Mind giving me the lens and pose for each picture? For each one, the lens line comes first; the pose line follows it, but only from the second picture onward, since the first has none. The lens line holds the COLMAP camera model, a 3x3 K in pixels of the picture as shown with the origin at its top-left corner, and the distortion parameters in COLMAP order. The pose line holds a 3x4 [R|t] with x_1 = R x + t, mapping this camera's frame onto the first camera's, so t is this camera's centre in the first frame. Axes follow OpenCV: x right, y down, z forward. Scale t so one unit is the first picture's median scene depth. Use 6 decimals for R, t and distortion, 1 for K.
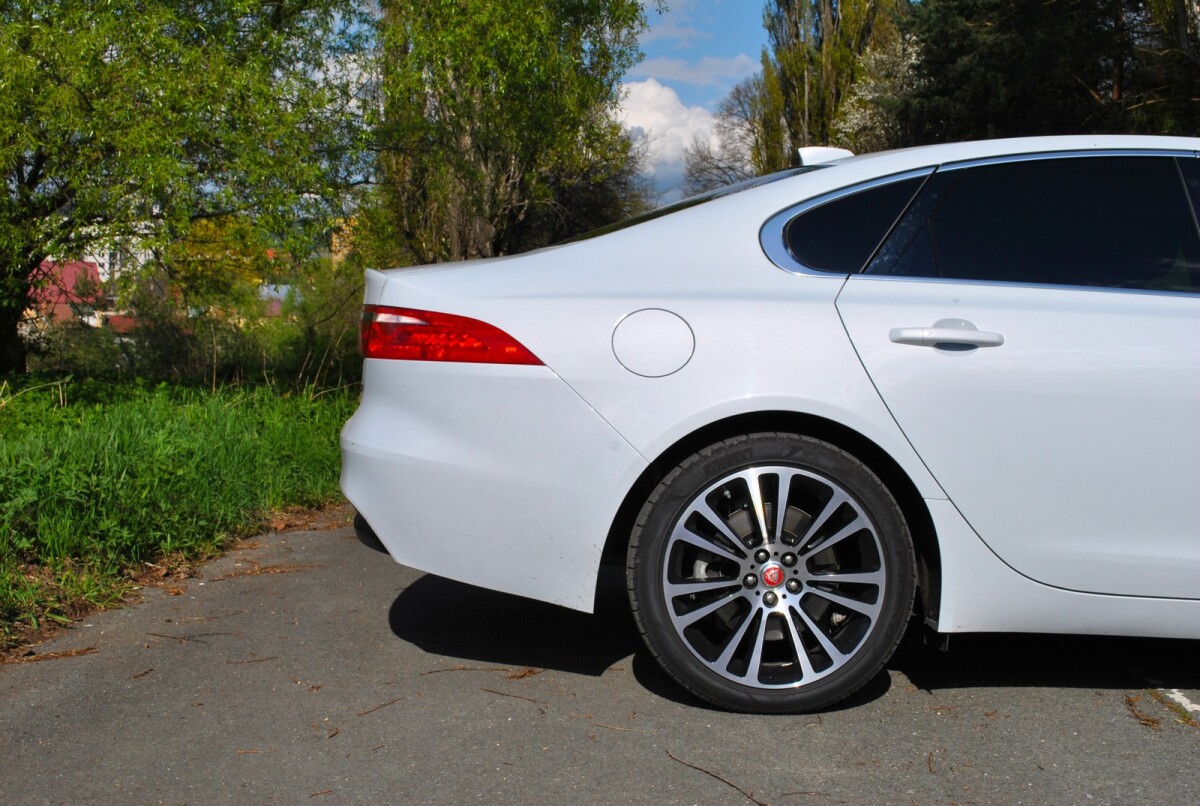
lens RADIAL K [[1482.0, 0, 602.8], [0, 1482.0, 406.1], [0, 0, 1]] dist [-0.029319, 0.000000]
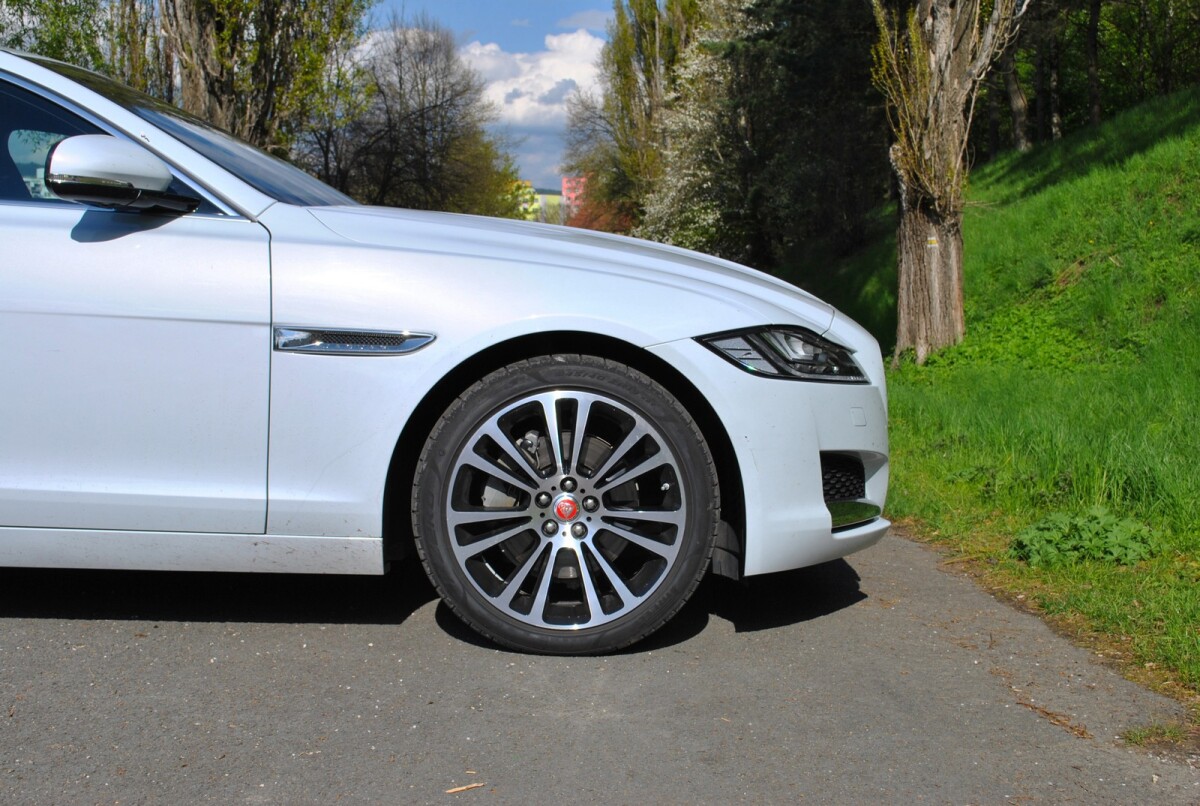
lens RADIAL K [[1482.0, 0, 594.1], [0, 1482.0, 401.8], [0, 0, 1]] dist [-0.029319, 0.000000]
pose [[0.999119, -0.013574, 0.039722, 0.123400], [0.012443, 0.999514, 0.028579, 0.005468], [-0.040091, -0.028060, 0.998802, 0.008608]]
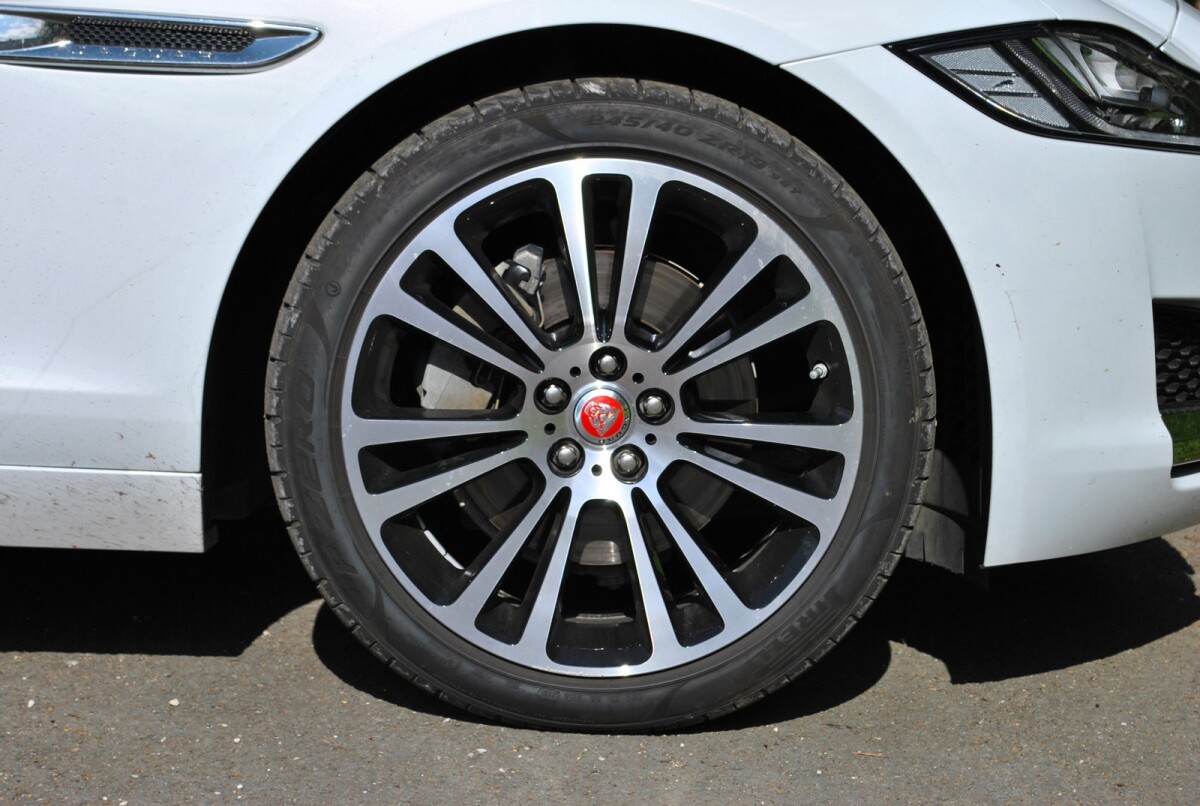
lens RADIAL K [[2774.6, 0, 594.5], [0, 2774.6, 398.4], [0, 0, 1]] dist [0.034498, 0.000000]
pose [[0.999303, -0.001274, 0.037295, 0.121649], [-0.002303, 0.995405, 0.095731, 0.007005], [-0.037245, -0.095750, 0.994708, 0.025781]]
